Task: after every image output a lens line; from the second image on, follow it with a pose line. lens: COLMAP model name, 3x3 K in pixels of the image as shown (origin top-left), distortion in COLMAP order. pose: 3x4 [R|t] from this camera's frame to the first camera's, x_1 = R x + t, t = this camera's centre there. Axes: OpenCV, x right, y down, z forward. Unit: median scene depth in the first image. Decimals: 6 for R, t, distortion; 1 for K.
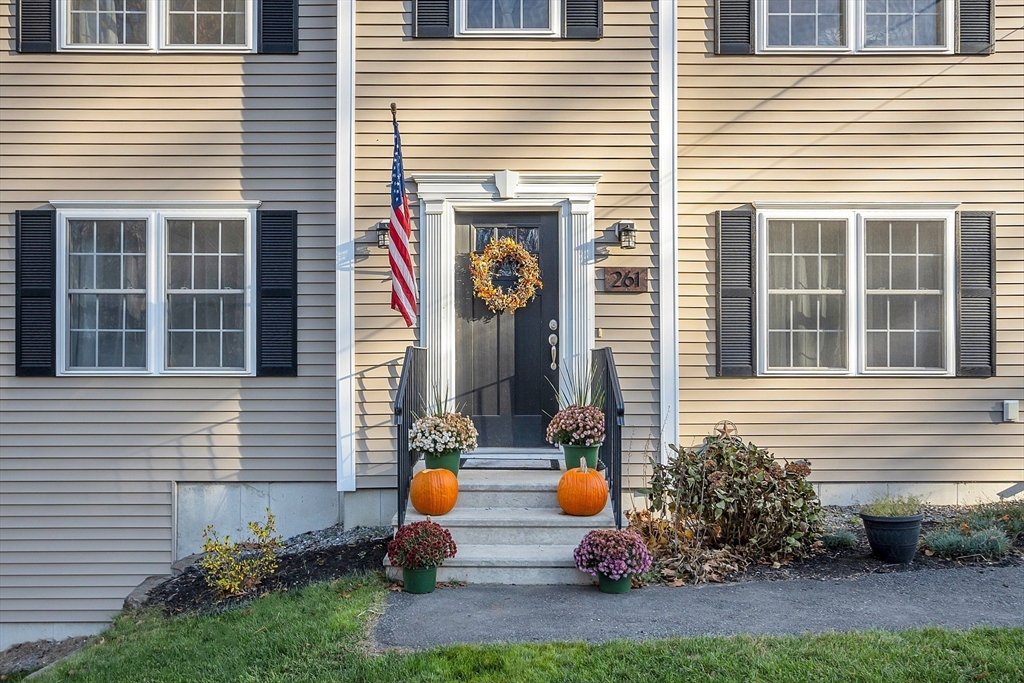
lens RADIAL K [[755.5, 0, 510.2], [0, 755.5, 369.2], [0, 0, 1]] dist [0.000130, -0.000459]
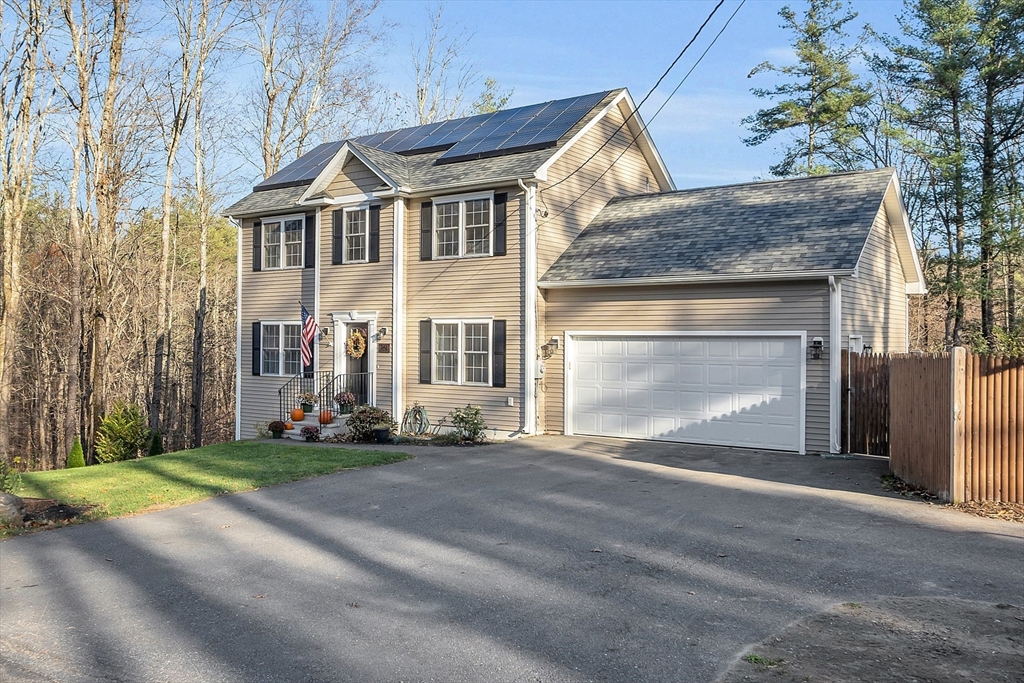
lens RADIAL K [[800.2, 0, 512.0], [0, 800.2, 341.5], [0, 0, 1]] dist [0.001532, 0.006236]
pose [[0.821036, 0.004763, -0.570856, 2.134406], [-0.004097, 0.999989, 0.002450, -0.144470], [0.570861, 0.000327, 0.821046, -1.113247]]
